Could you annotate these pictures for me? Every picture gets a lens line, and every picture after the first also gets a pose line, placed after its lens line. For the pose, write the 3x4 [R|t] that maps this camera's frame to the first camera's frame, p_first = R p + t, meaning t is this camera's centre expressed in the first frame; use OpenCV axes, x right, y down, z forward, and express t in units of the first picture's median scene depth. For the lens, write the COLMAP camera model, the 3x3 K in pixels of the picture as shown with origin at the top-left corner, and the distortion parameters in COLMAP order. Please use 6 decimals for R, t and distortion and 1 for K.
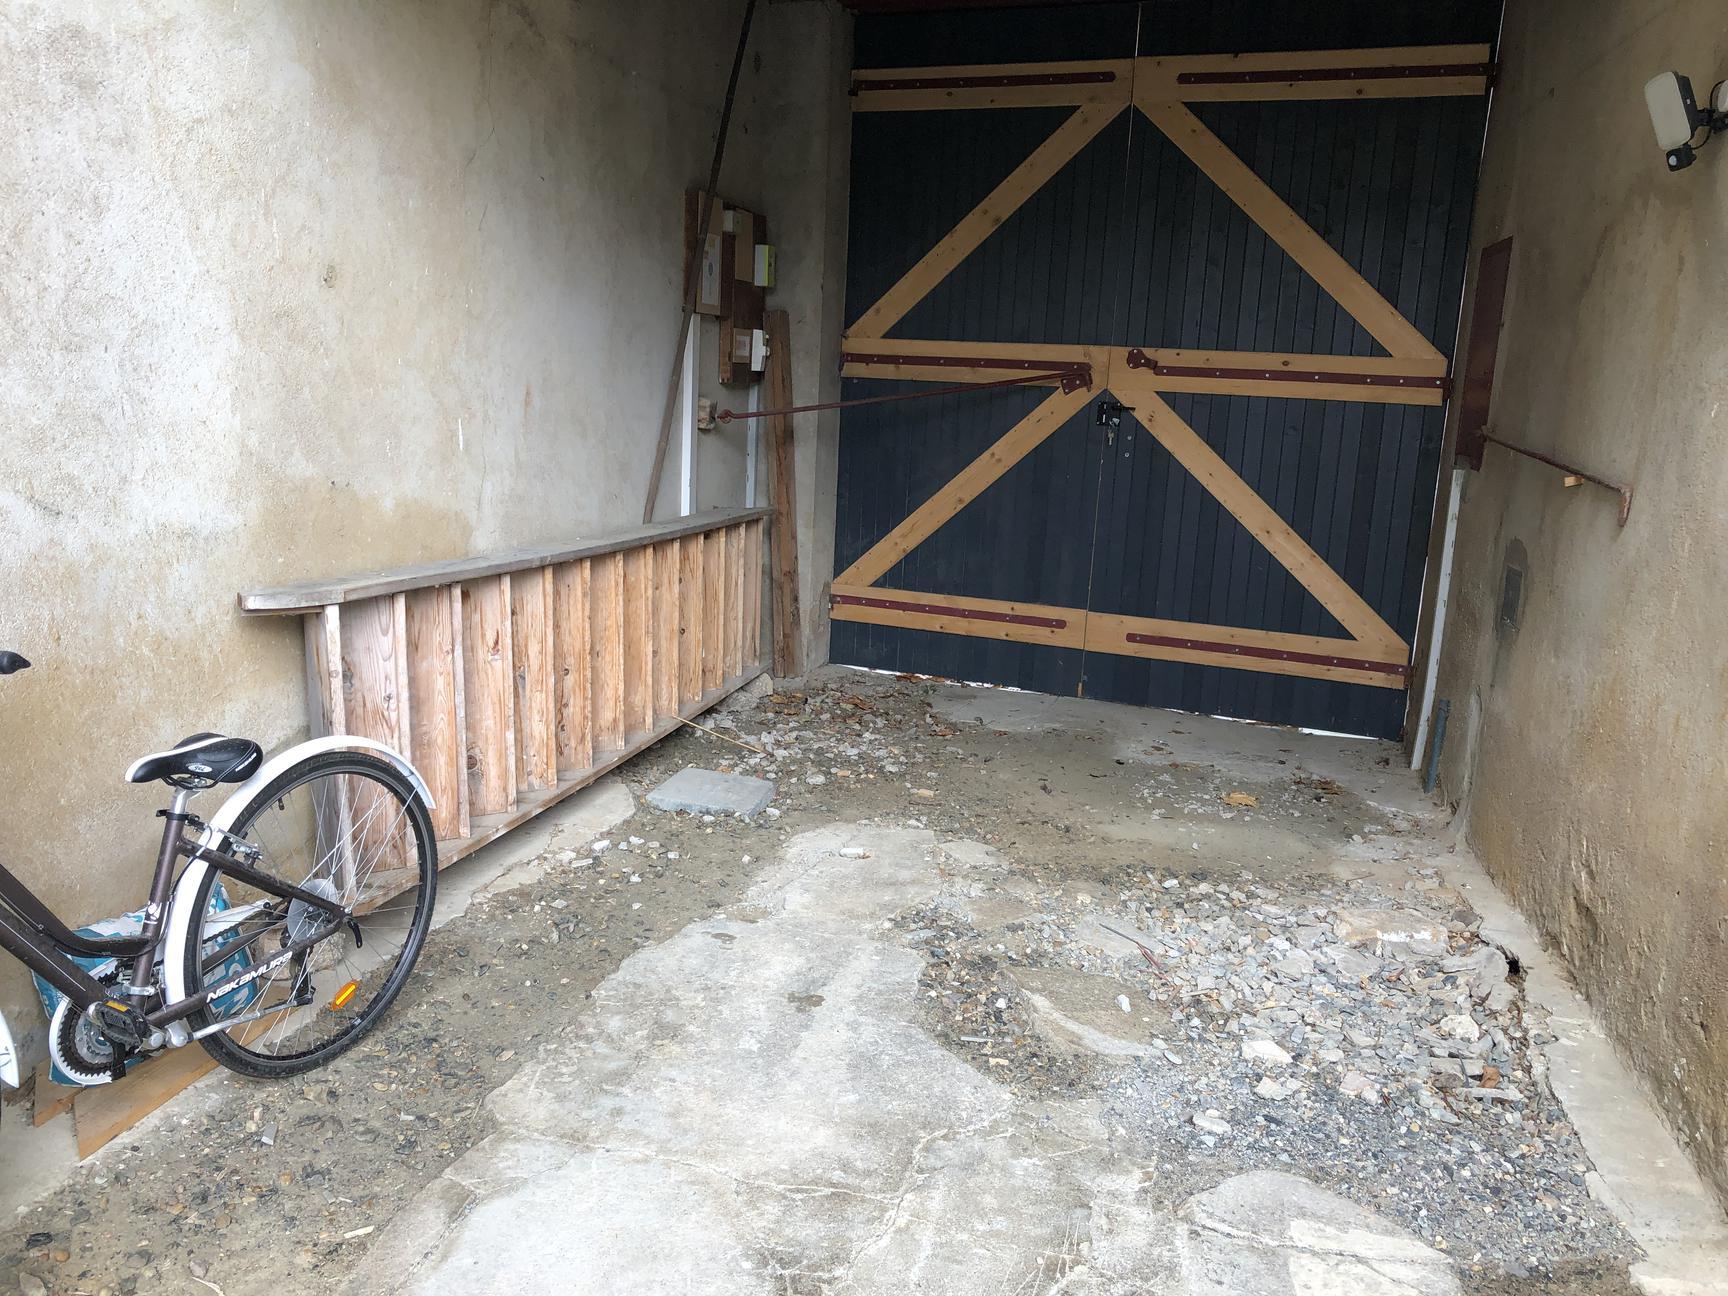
lens RADIAL K [[1415.5, 0, 872.2], [0, 1415.5, 659.5], [0, 0, 1]] dist [0.042708, -0.053106]
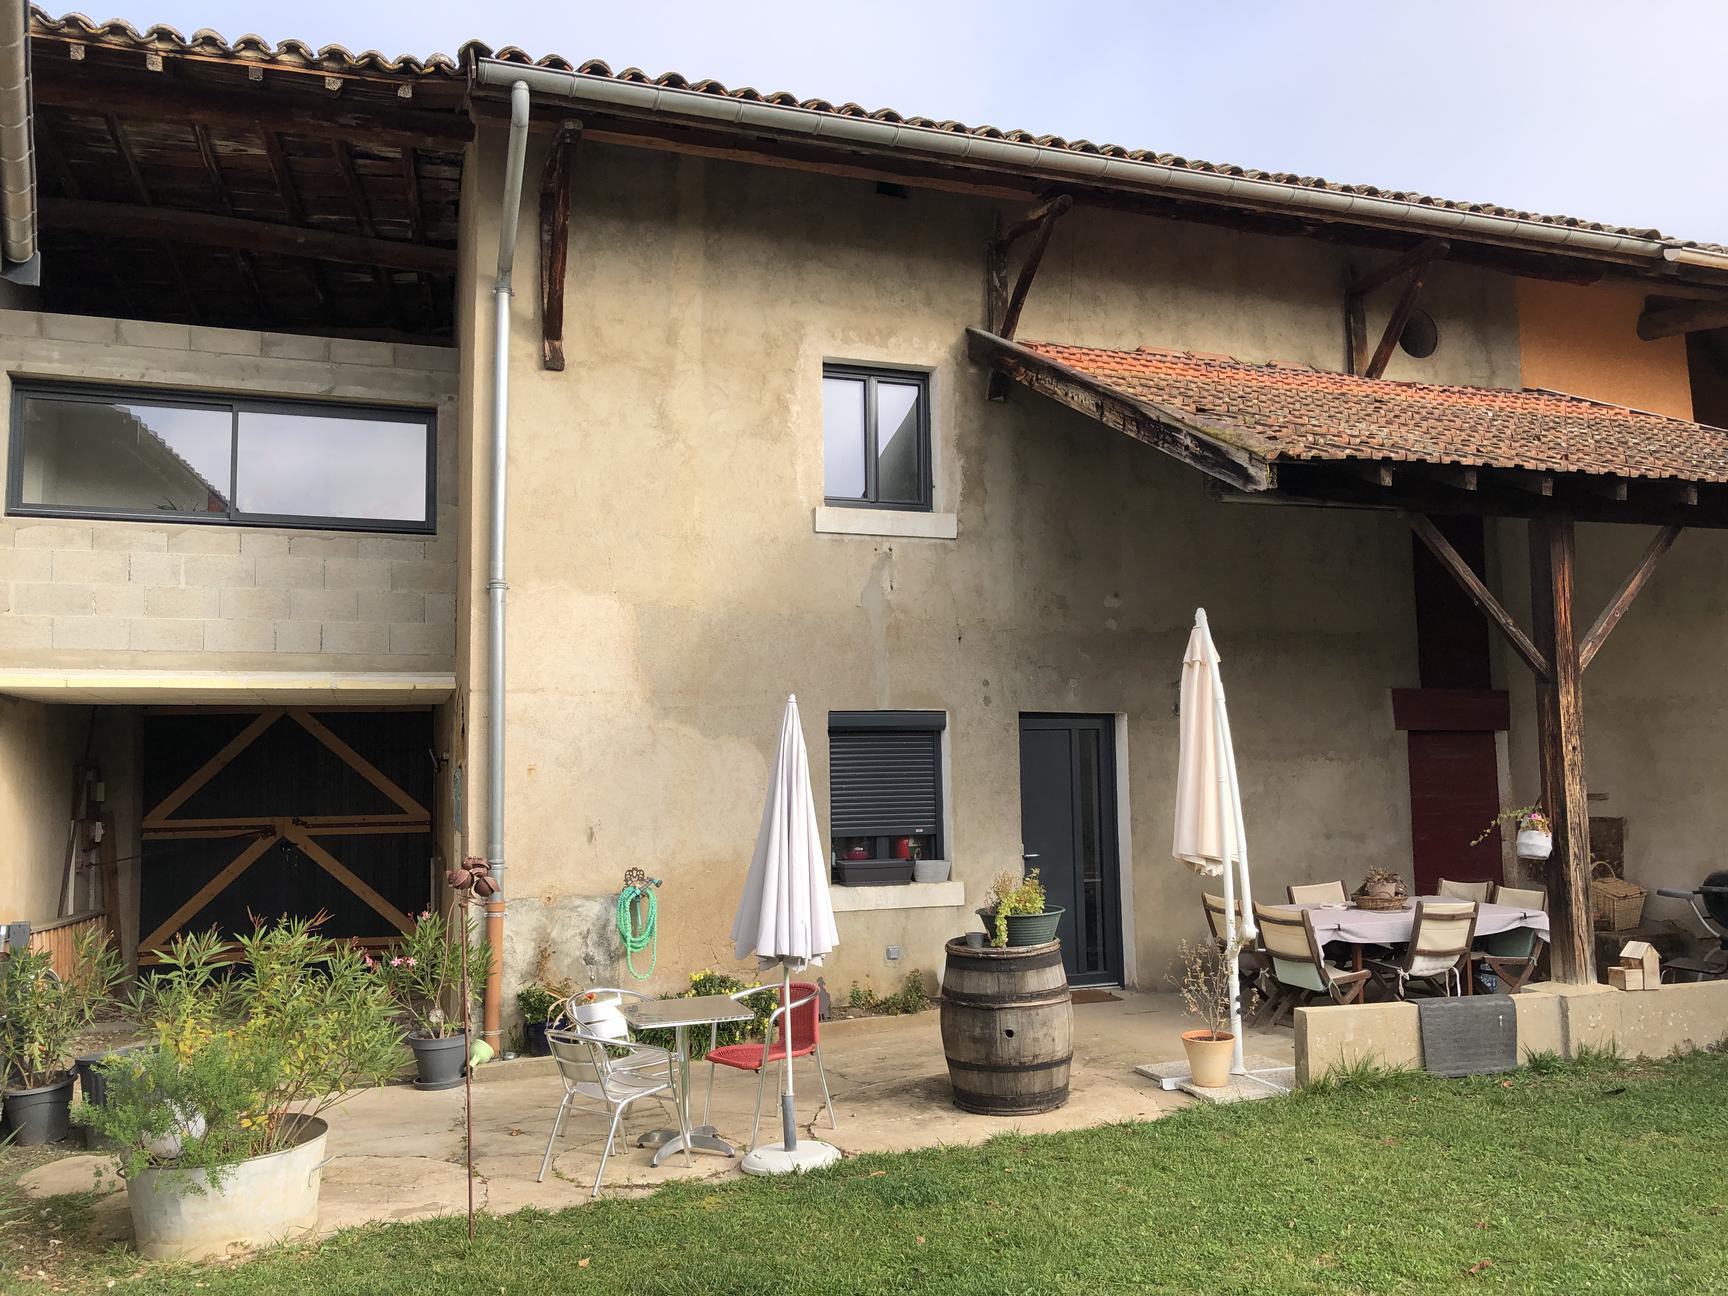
lens RADIAL K [[1415.5, 0, 867.0], [0, 1415.5, 655.7], [0, 0, 1]] dist [0.042708, -0.053106]
pose [[0.856455, -0.021992, 0.515753, -0.193292], [0.164906, 0.958399, -0.232976, 0.206002], [-0.489174, 0.284584, 0.824452, -1.347942]]
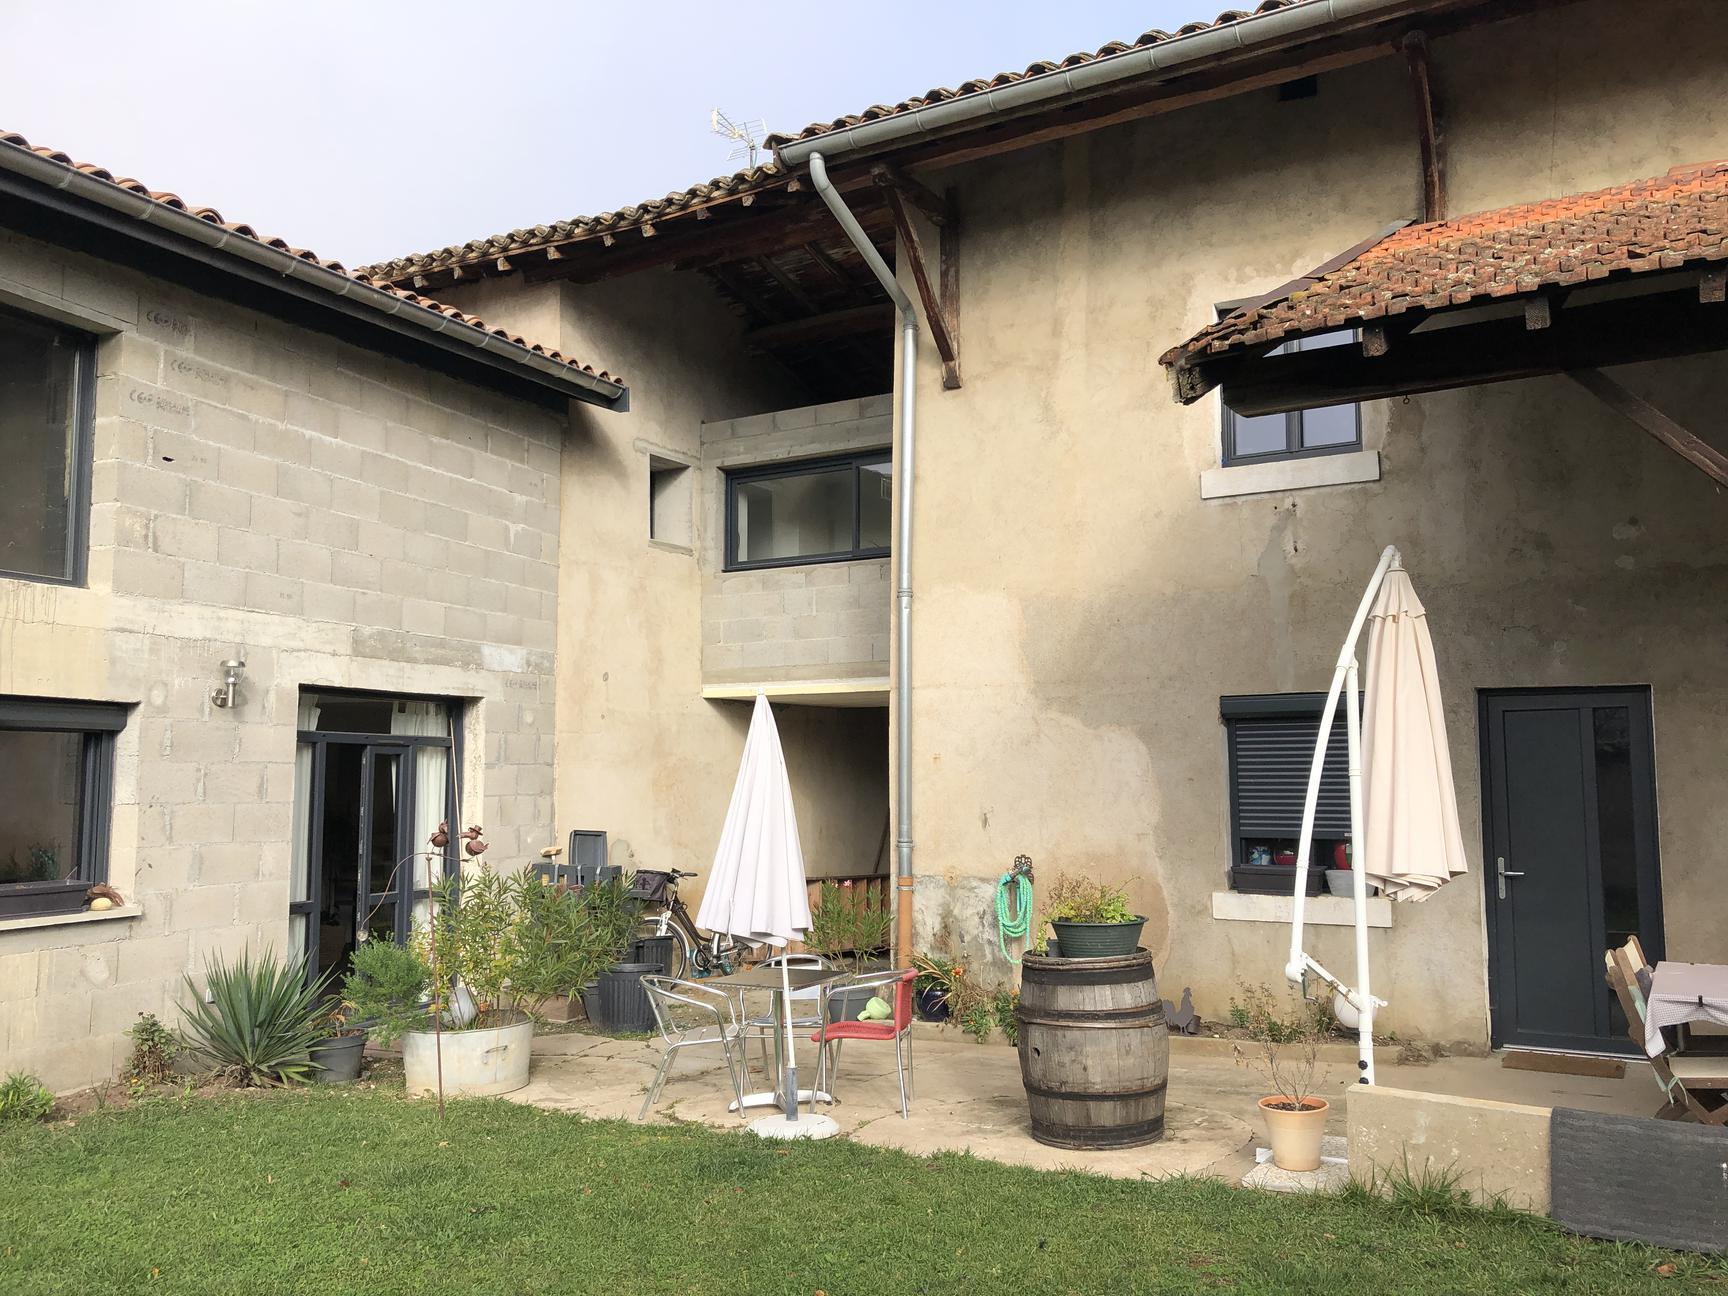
lens RADIAL K [[1415.5, 0, 875.0], [0, 1415.5, 651.3], [0, 0, 1]] dist [0.042708, -0.053106]
pose [[0.936685, -0.085829, -0.339491, 0.726320], [-0.021294, 0.953741, -0.299874, 0.282284], [0.349524, 0.288117, 0.891528, -1.415290]]
